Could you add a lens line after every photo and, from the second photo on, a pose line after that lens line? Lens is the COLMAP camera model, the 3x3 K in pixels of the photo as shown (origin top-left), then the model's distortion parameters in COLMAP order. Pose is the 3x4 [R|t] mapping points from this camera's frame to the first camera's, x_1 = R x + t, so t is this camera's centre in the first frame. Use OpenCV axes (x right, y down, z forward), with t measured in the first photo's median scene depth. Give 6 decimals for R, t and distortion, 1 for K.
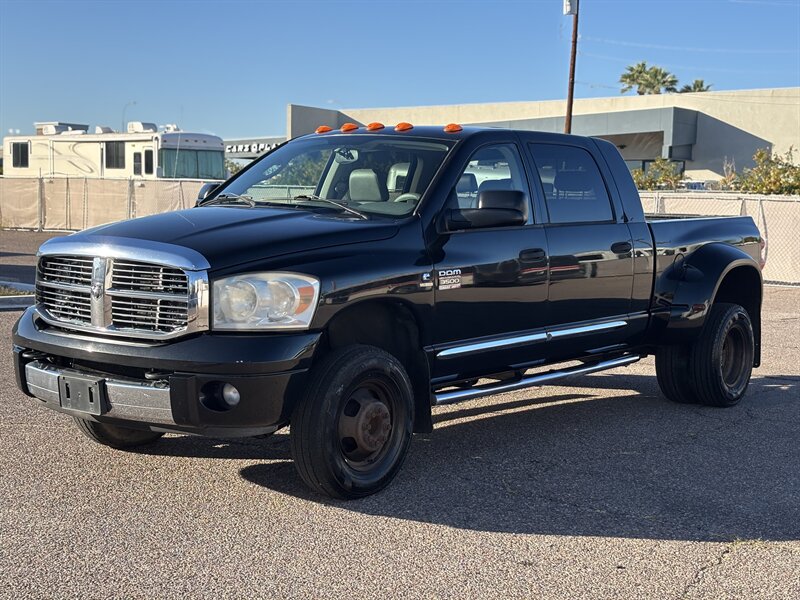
lens RADIAL K [[1227.9, 0, 400.0], [0, 1227.9, 300.0], [0, 0, 1]] dist [0.246545, -1.030555]
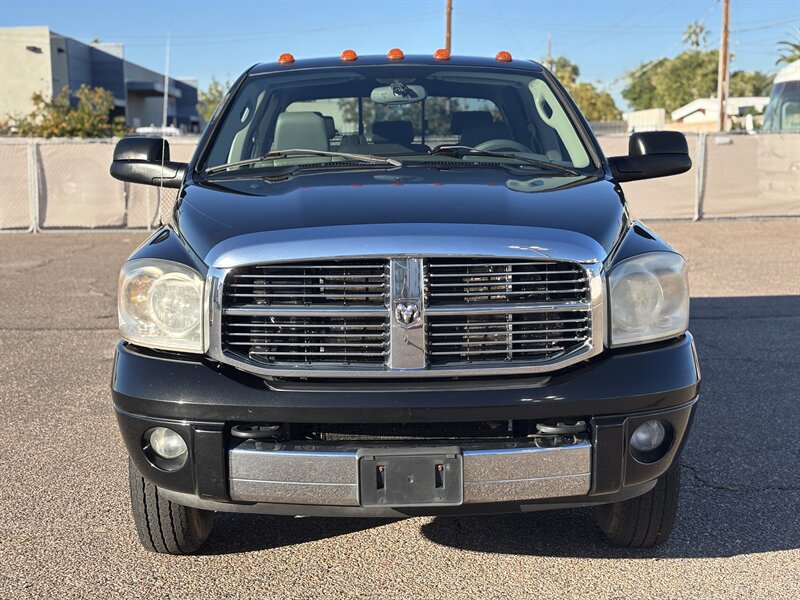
lens RADIAL K [[1227.9, 0, 400.0], [0, 1227.9, 300.0], [0, 0, 1]] dist [0.246545, -1.030555]
pose [[0.798354, -0.113637, 0.591369, -0.616448], [0.086897, 0.993495, 0.073597, -0.059582], [-0.595886, -0.007368, 0.803035, 0.501789]]
